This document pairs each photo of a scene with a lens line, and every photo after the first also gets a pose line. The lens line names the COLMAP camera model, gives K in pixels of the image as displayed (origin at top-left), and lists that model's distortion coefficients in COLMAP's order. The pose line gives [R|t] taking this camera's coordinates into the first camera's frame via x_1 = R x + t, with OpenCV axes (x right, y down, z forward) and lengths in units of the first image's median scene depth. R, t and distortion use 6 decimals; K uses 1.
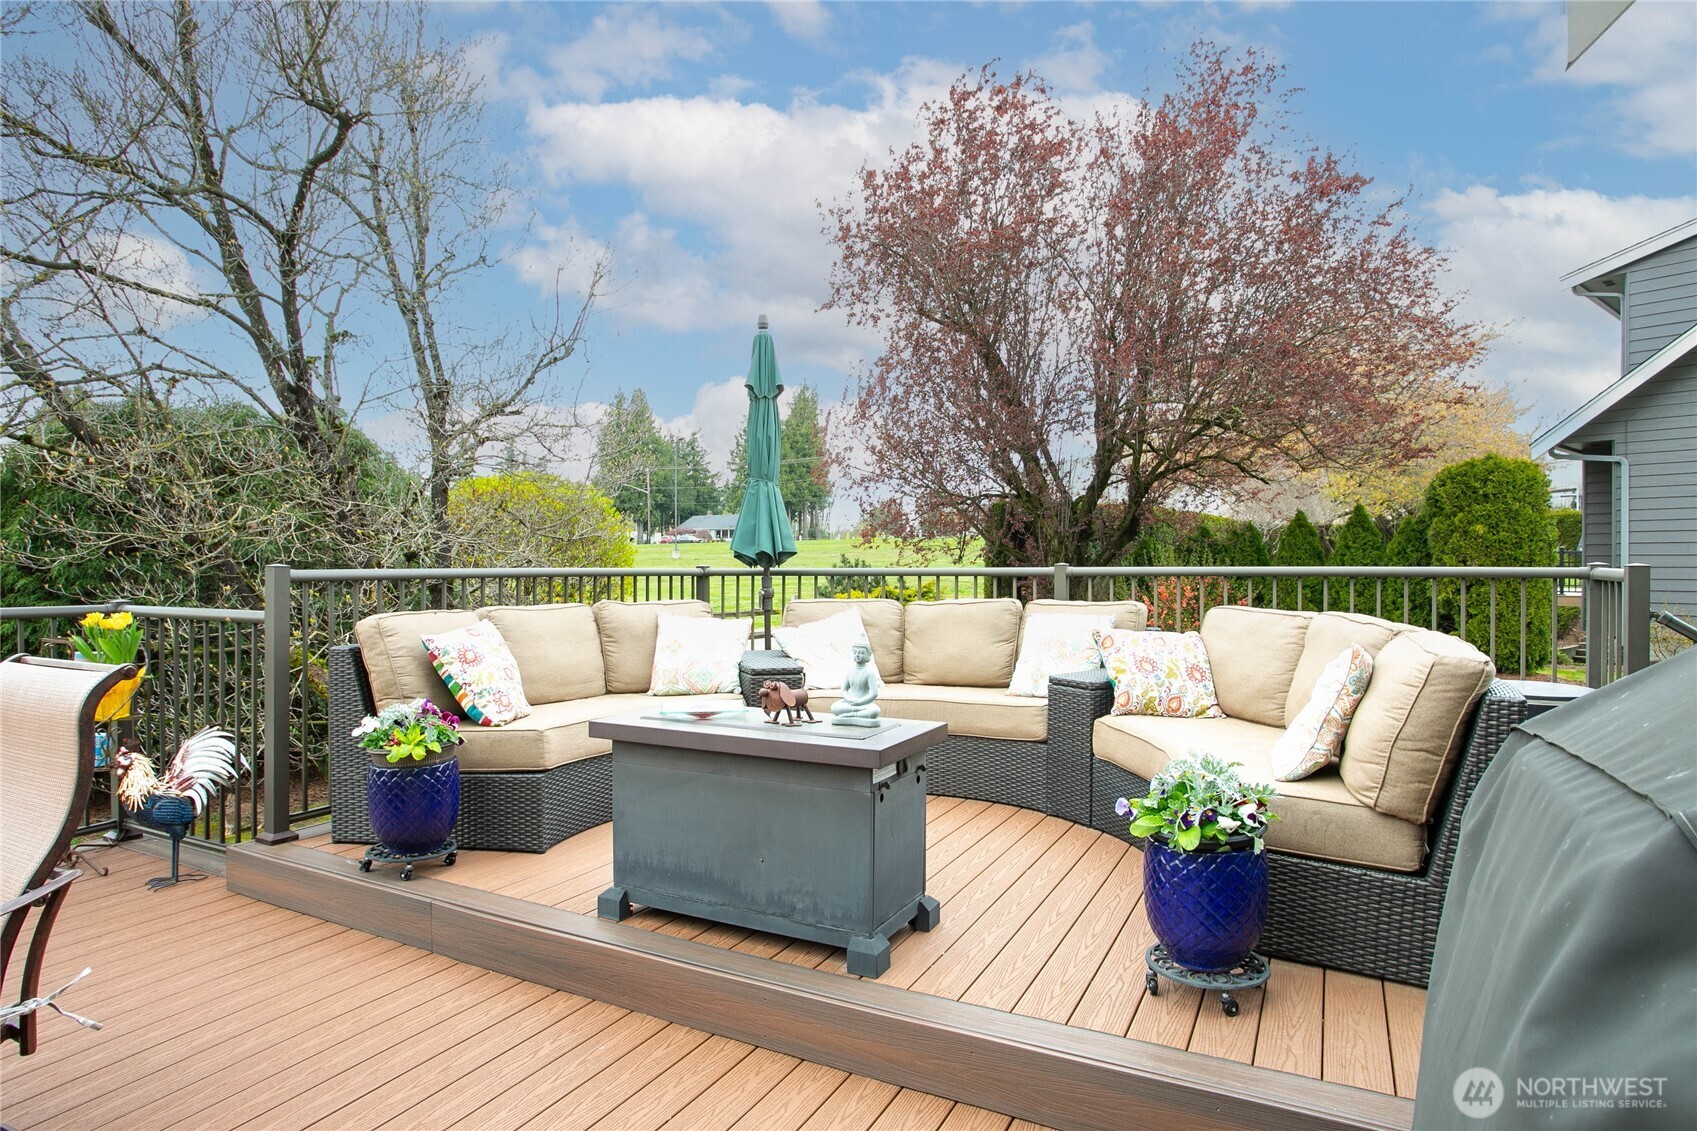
lens RADIAL K [[964.8, 0, 832.5], [0, 964.8, 566.1], [0, 0, 1]] dist [-0.033344, -0.000925]
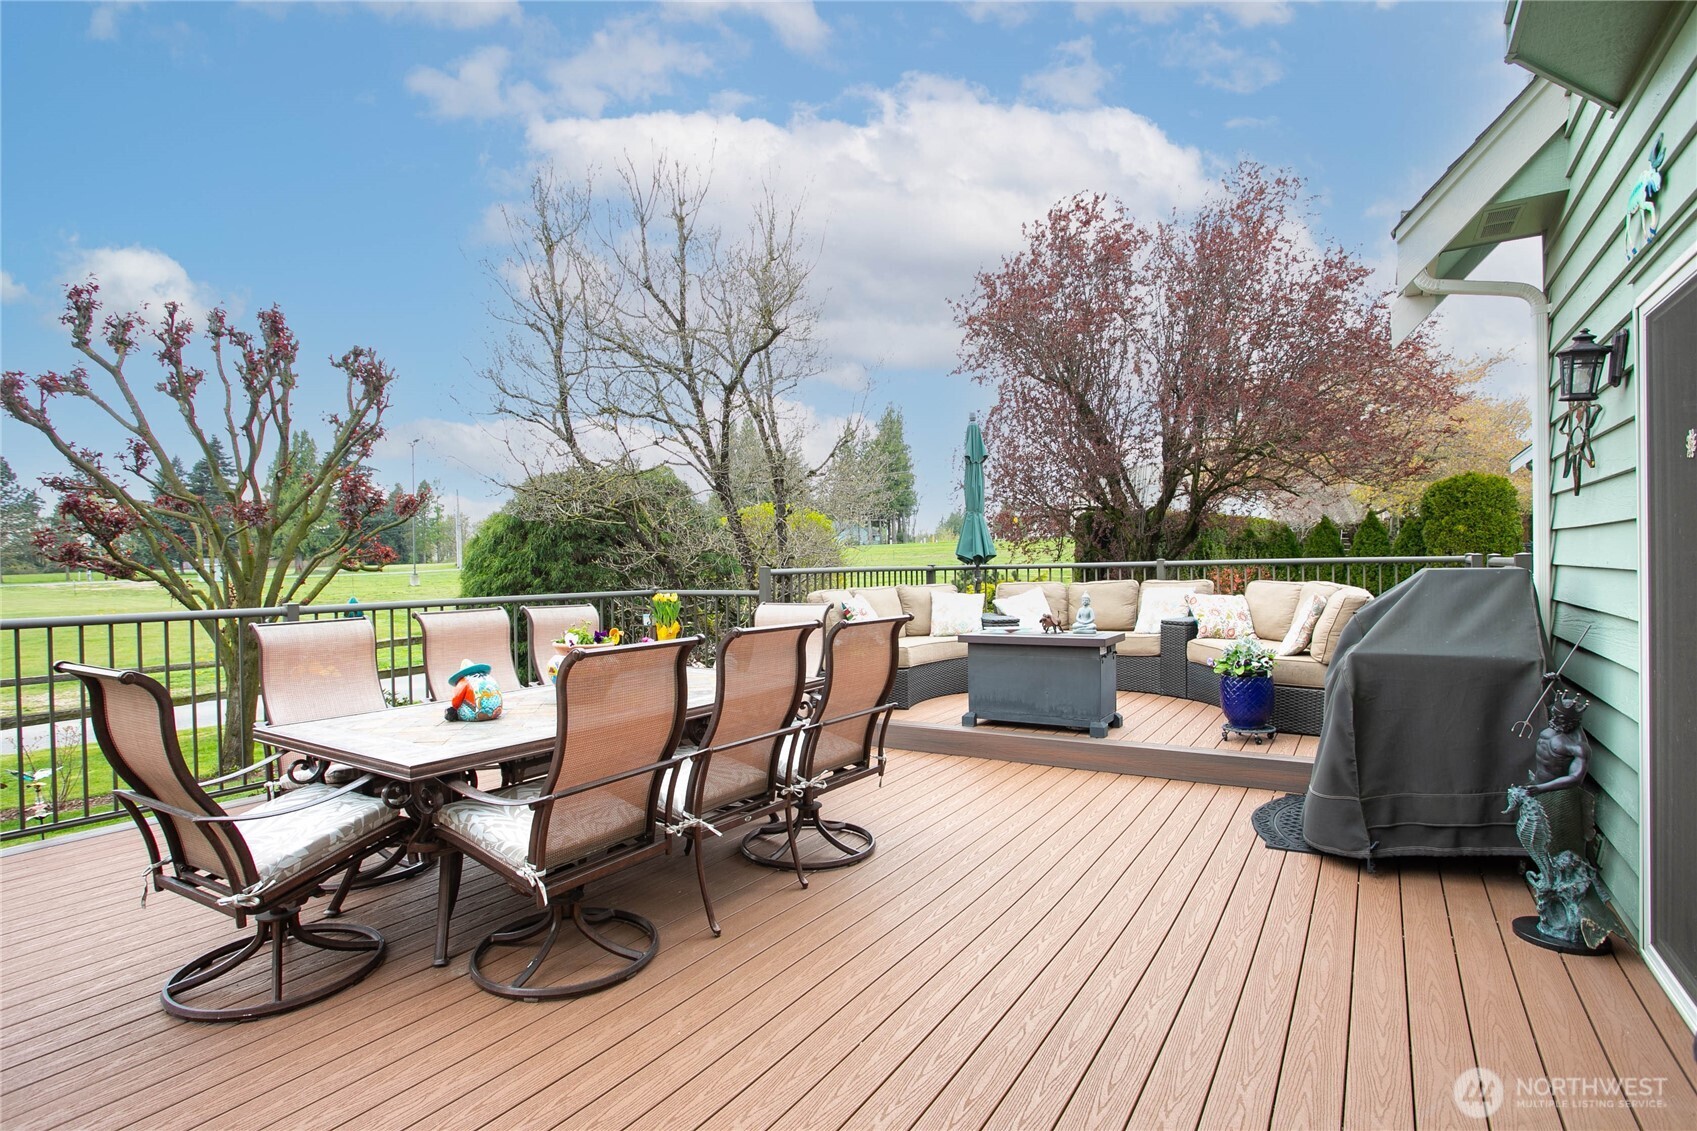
lens RADIAL K [[853.4, 0, 859.6], [0, 853.4, 562.1], [0, 0, 1]] dist [-0.016880, 0.000783]
pose [[0.997834, -0.017316, -0.063469, -0.082265], [0.017002, 0.999840, -0.005481, 0.000734], [0.063554, 0.004390, 0.997969, -0.223284]]
